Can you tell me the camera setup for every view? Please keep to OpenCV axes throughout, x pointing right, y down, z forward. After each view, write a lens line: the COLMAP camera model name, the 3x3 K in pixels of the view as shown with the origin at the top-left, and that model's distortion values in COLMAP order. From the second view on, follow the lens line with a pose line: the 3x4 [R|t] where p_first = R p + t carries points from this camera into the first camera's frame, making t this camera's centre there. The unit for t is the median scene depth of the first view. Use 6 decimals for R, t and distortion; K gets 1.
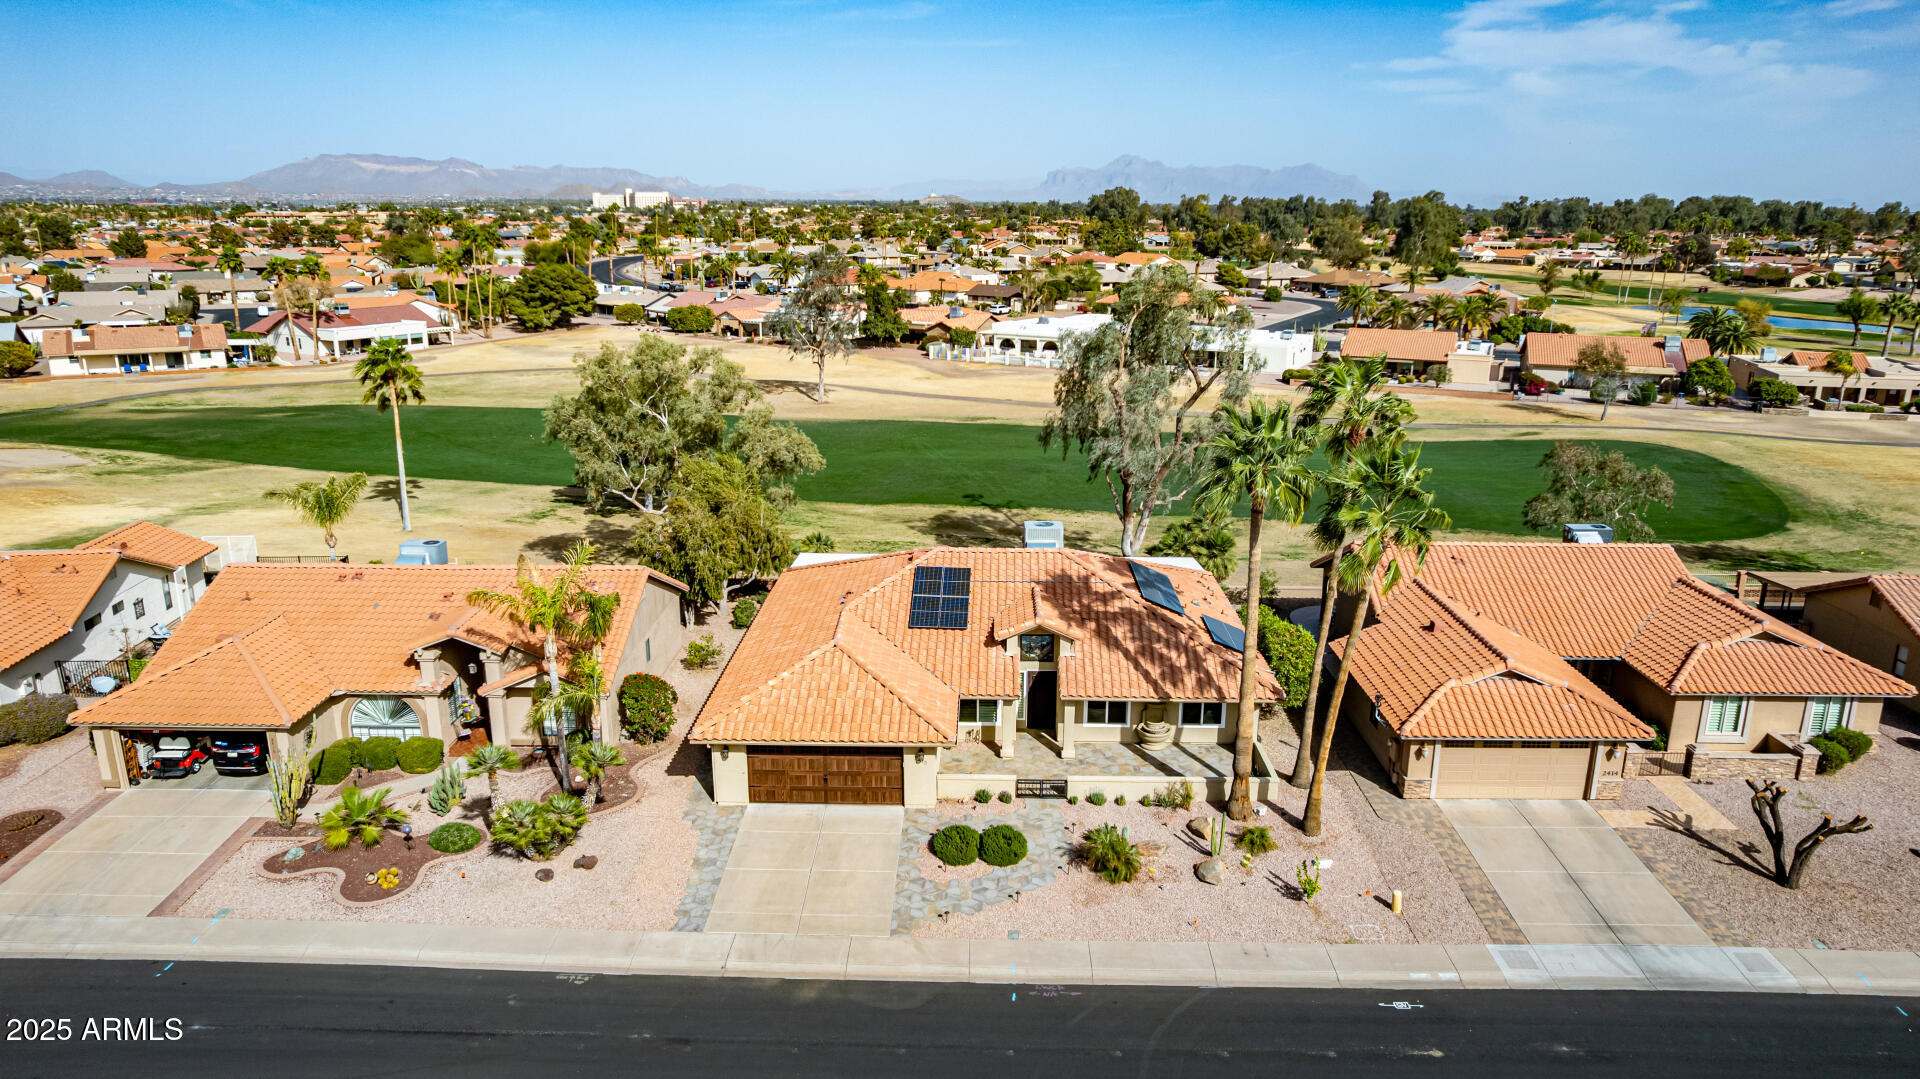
lens RADIAL K [[1264.7, 0, 961.2], [0, 1264.7, 545.2], [0, 0, 1]] dist [-0.079924, 0.075037]
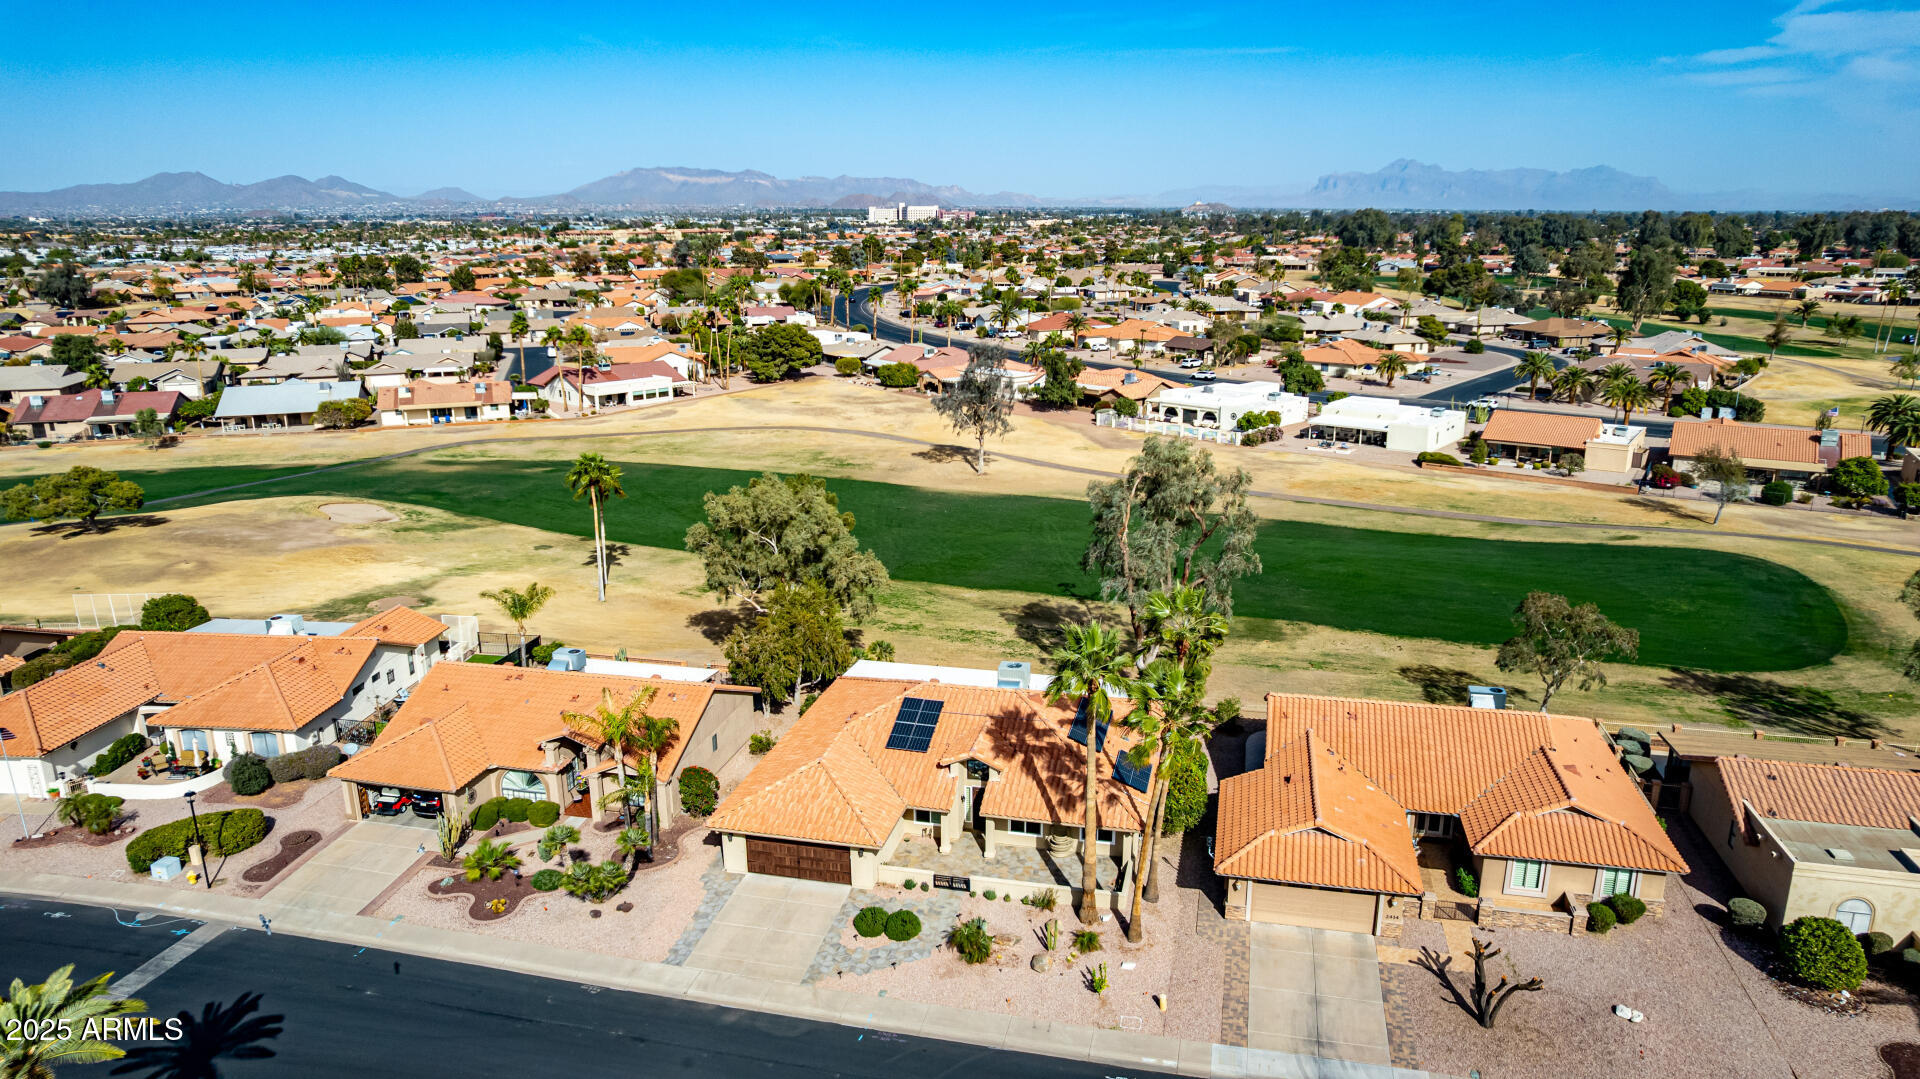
lens RADIAL K [[1240.6, 0, 960.0], [0, 1240.6, 539.5], [0, 0, 1]] dist [-0.076847, 0.072106]
pose [[0.977579, 0.043391, -0.206051, 0.303545], [-0.043642, 0.999042, 0.003330, -0.167237], [0.205998, 0.005737, 0.978536, -0.279376]]
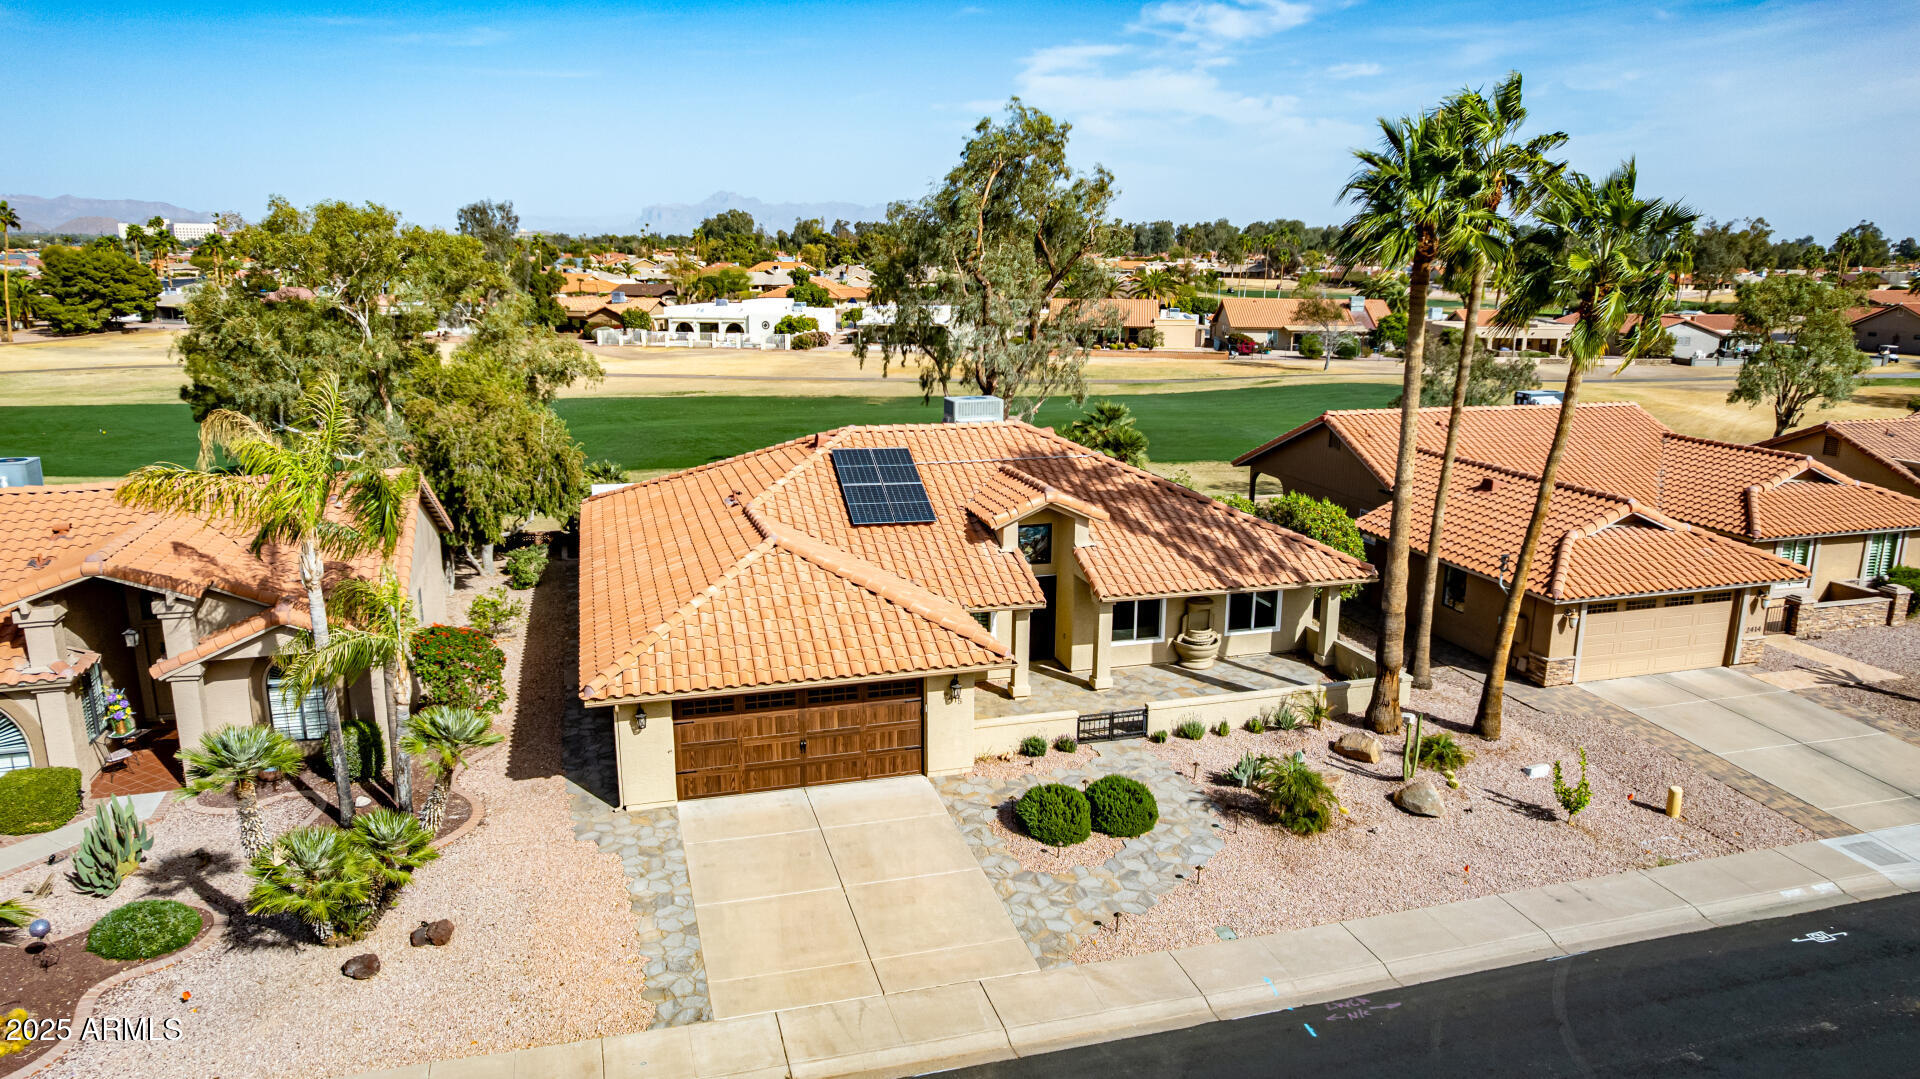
lens RADIAL K [[1264.7, 0, 961.2], [0, 1264.7, 545.2], [0, 0, 1]] dist [-0.079924, 0.075037]
pose [[0.952354, -0.068090, 0.297296, -0.191528], [0.076874, 0.996879, -0.017940, 0.093760], [-0.295147, 0.039940, 0.954617, 0.341805]]
